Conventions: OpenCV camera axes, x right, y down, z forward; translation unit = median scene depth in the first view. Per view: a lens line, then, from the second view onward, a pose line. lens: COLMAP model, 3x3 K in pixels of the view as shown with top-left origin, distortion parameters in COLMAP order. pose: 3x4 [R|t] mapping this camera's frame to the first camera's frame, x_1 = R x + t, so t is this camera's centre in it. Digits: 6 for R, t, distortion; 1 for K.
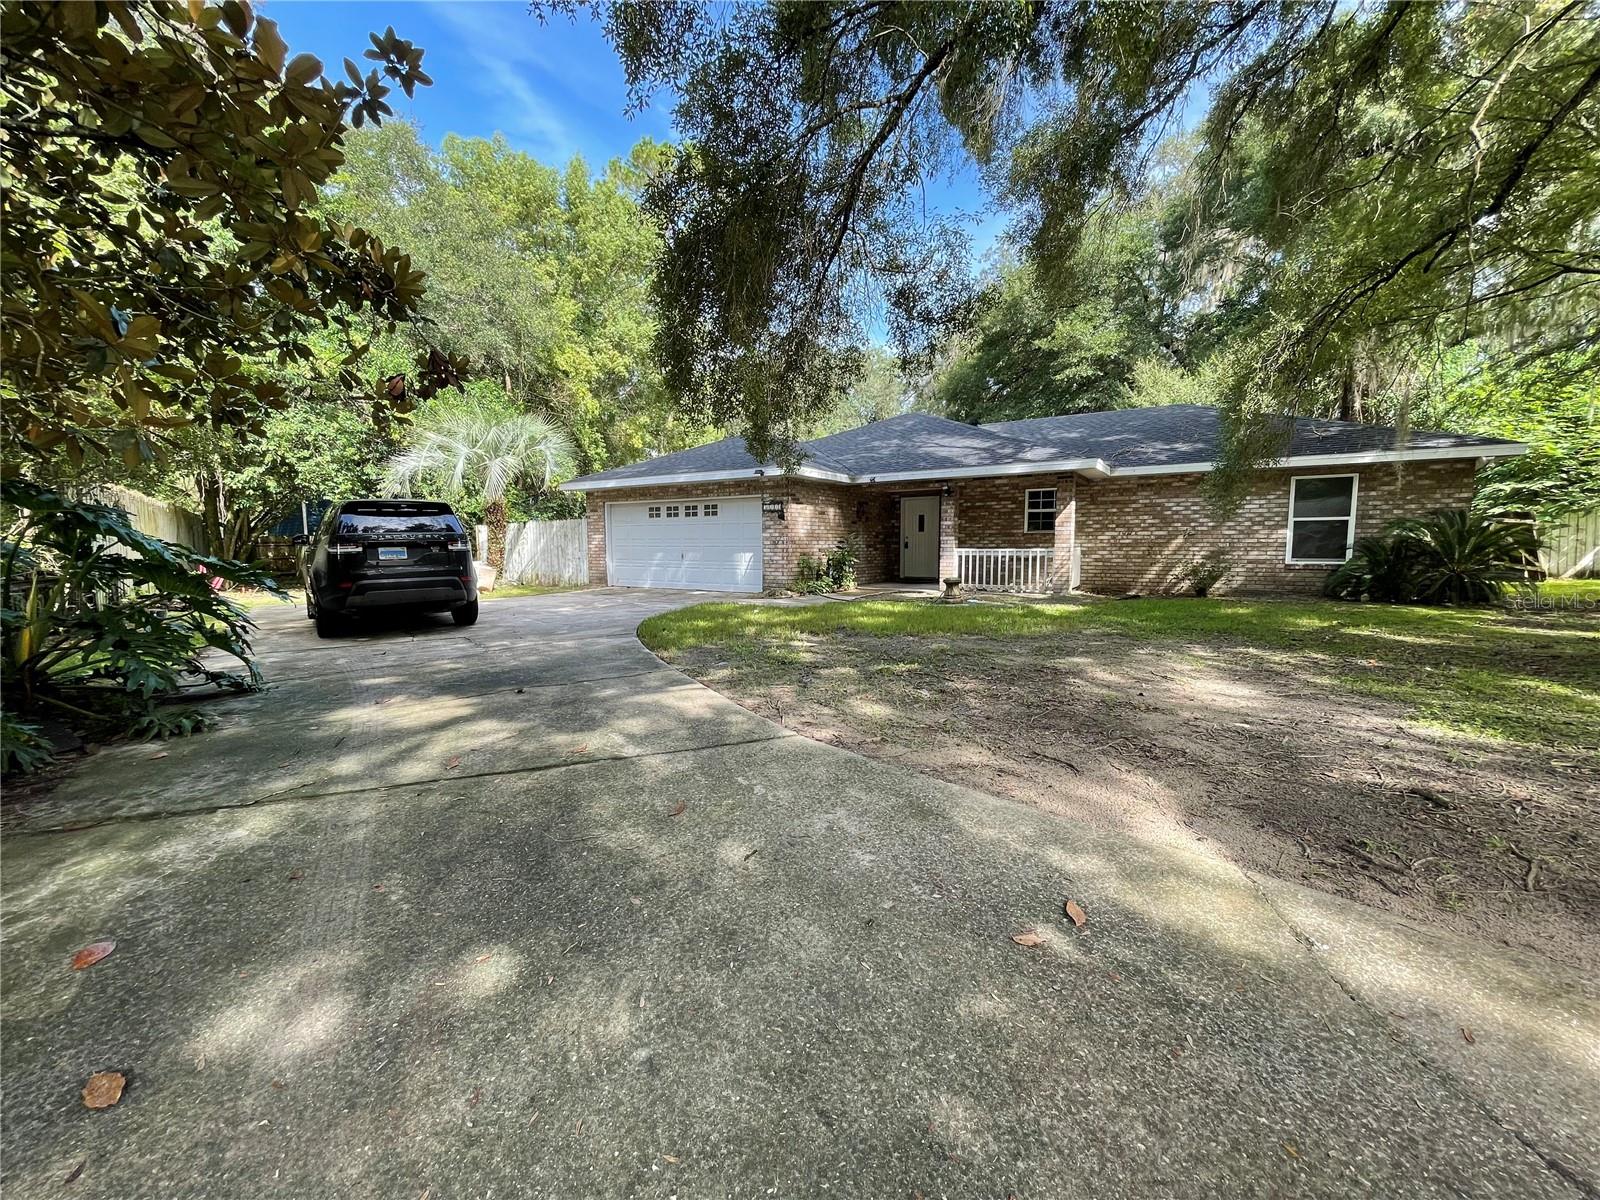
lens RADIAL K [[643.7, 0, 796.8], [0, 643.7, 605.9], [0, 0, 1]] dist [-0.008123, 0.003886]
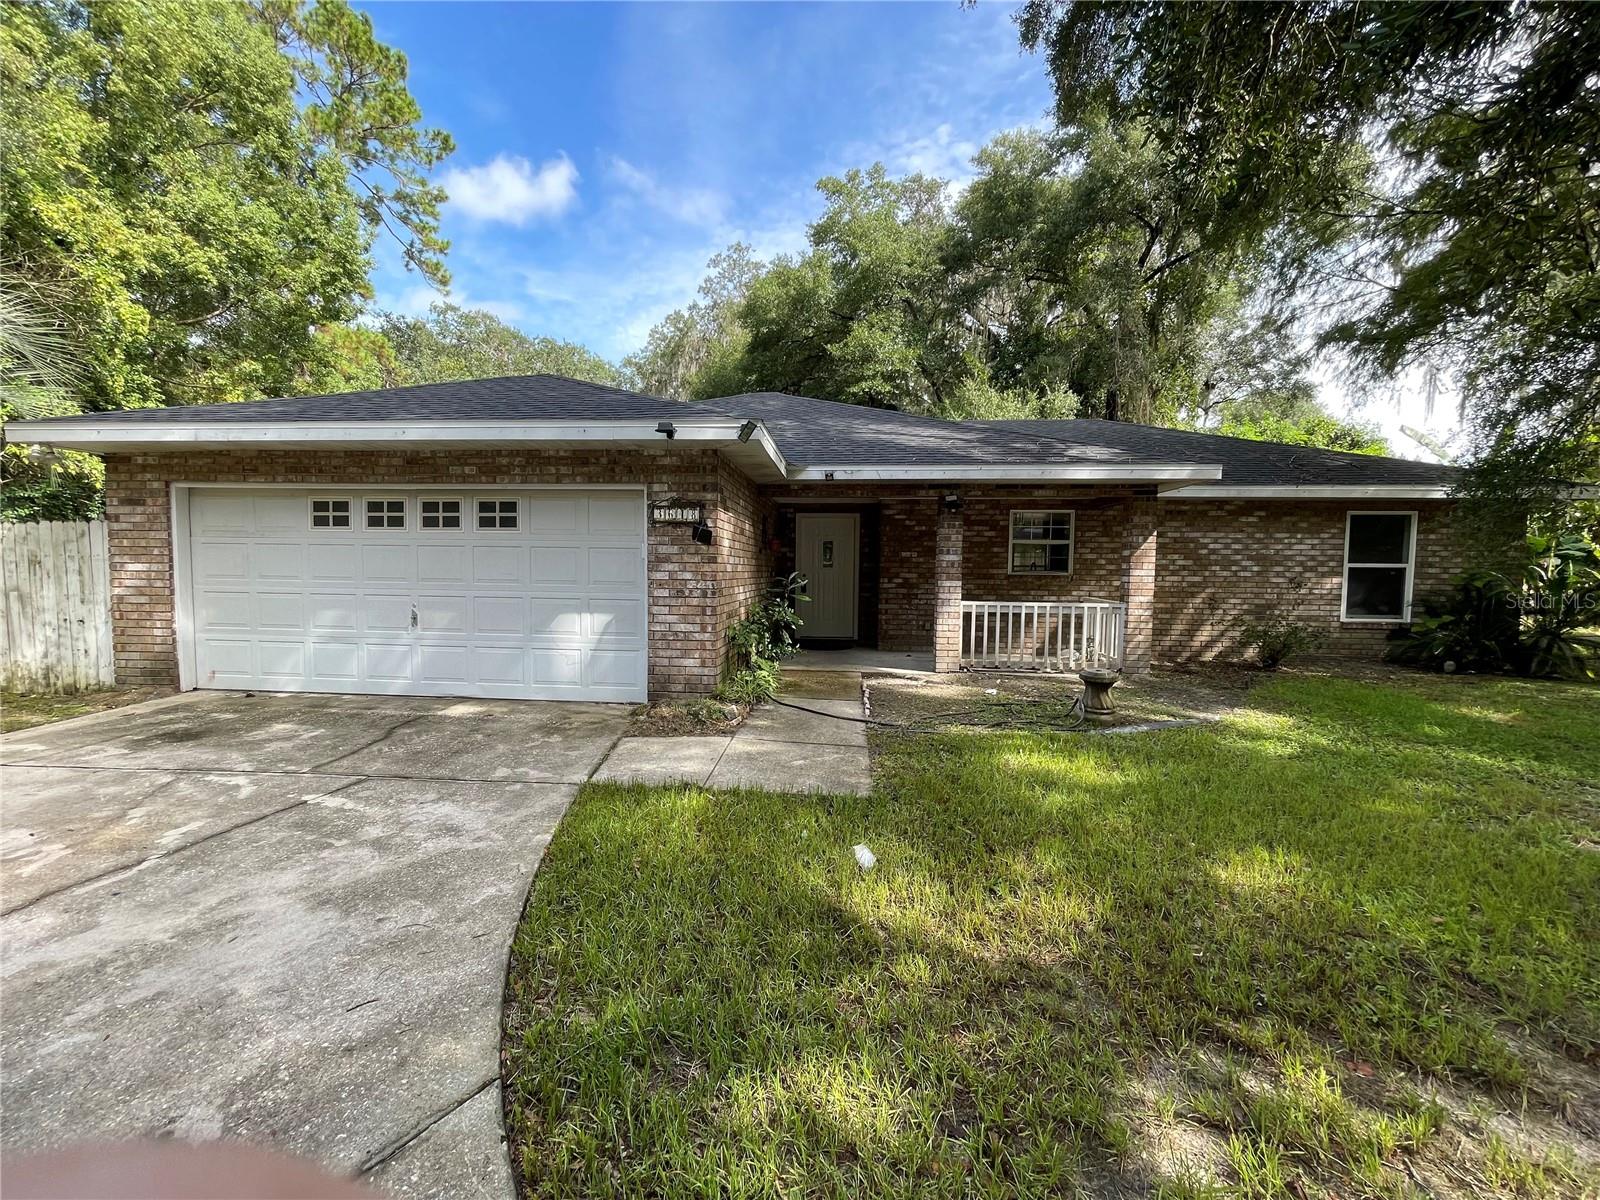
lens RADIAL K [[643.7, 0, 796.8], [0, 643.7, 605.9], [0, 0, 1]] dist [-0.008123, 0.003886]
pose [[0.881778, -0.012212, 0.471507, -0.167204], [0.028875, 0.999187, -0.028122, -0.071976], [-0.470781, 0.038412, 0.881414, 0.545397]]
